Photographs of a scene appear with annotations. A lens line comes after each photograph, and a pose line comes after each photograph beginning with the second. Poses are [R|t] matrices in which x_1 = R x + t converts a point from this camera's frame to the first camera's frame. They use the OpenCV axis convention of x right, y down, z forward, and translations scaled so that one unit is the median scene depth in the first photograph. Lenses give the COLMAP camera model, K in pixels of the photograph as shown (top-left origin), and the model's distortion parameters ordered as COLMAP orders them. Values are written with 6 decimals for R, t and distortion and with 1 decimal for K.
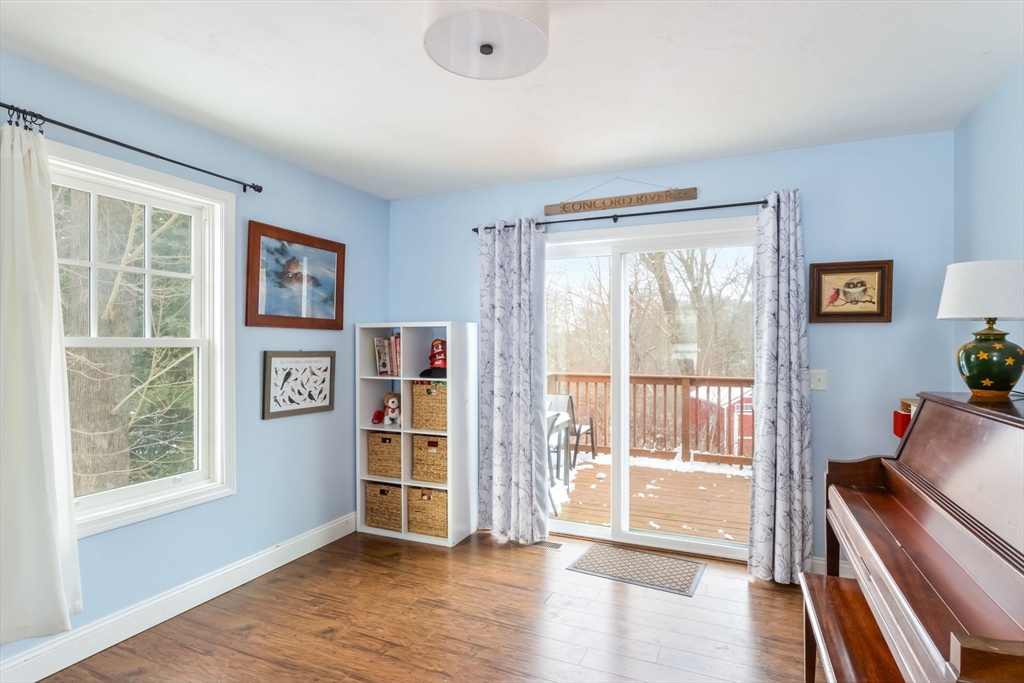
lens RADIAL K [[525.2, 0, 513.1], [0, 525.2, 346.1], [0, 0, 1]] dist [-0.014159, 0.001062]
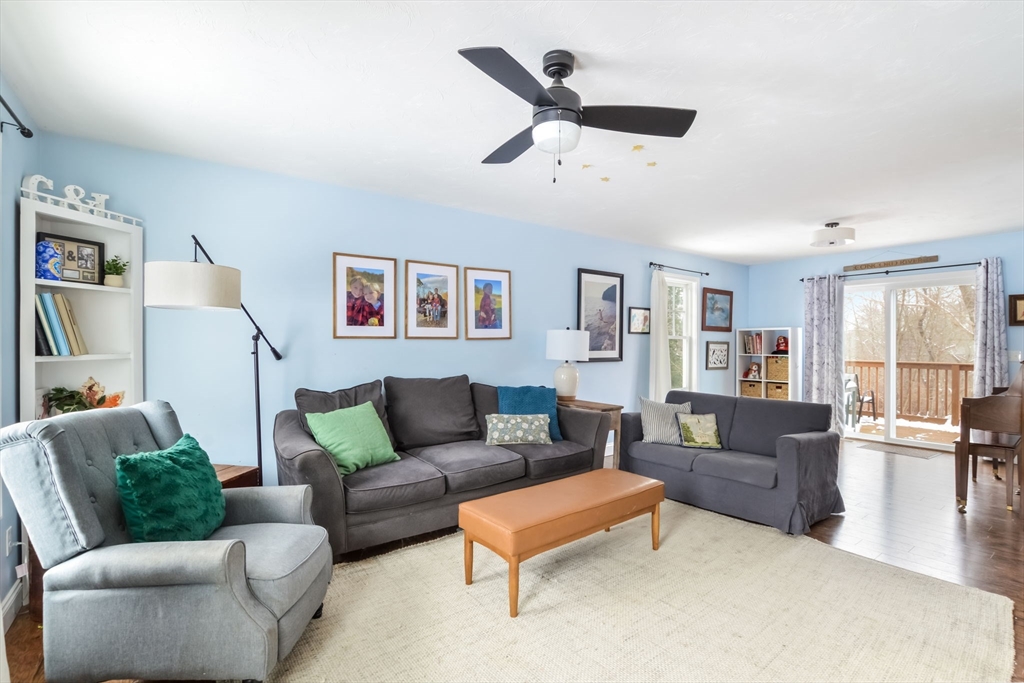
lens RADIAL K [[464.5, 0, 538.3], [0, 464.5, 345.9], [0, 0, 1]] dist [-0.023493, -0.000286]
pose [[0.884367, 0.004116, -0.466775, -0.147487], [-0.003315, 0.999991, 0.002538, 0.024490], [0.466781, -0.000697, 0.884373, -1.052970]]
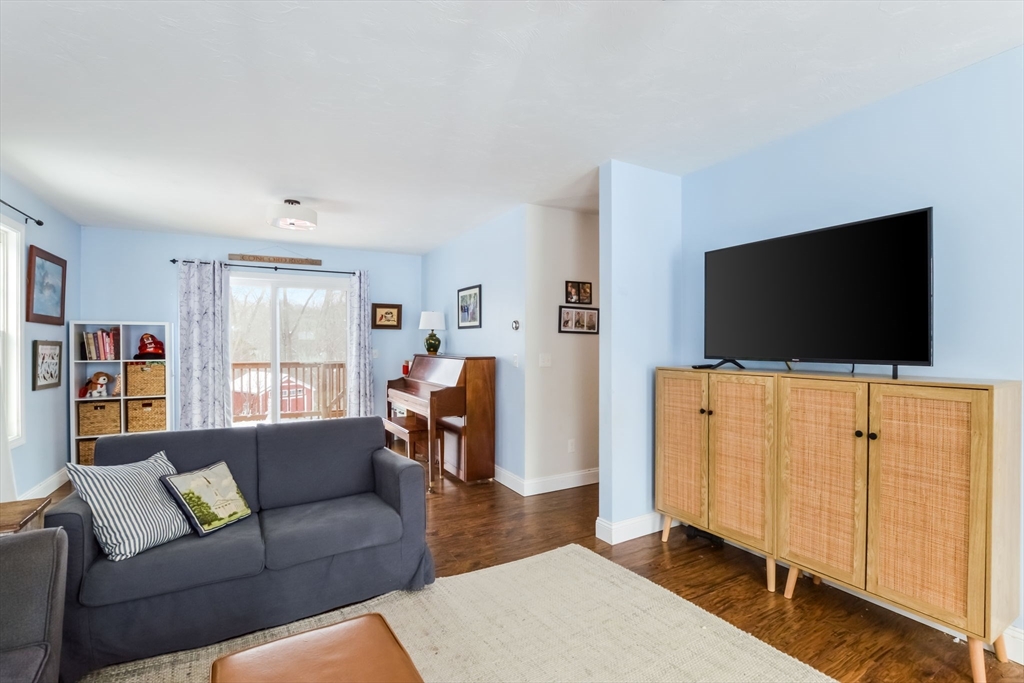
lens RADIAL K [[464.5, 0, 515.2], [0, 464.5, 345.1], [0, 0, 1]] dist [-0.023493, -0.000286]
pose [[0.599929, -0.004035, 0.800043, -0.573980], [0.003349, 0.999991, 0.002532, 0.019974], [-0.800047, 0.001160, 0.599937, -0.606738]]
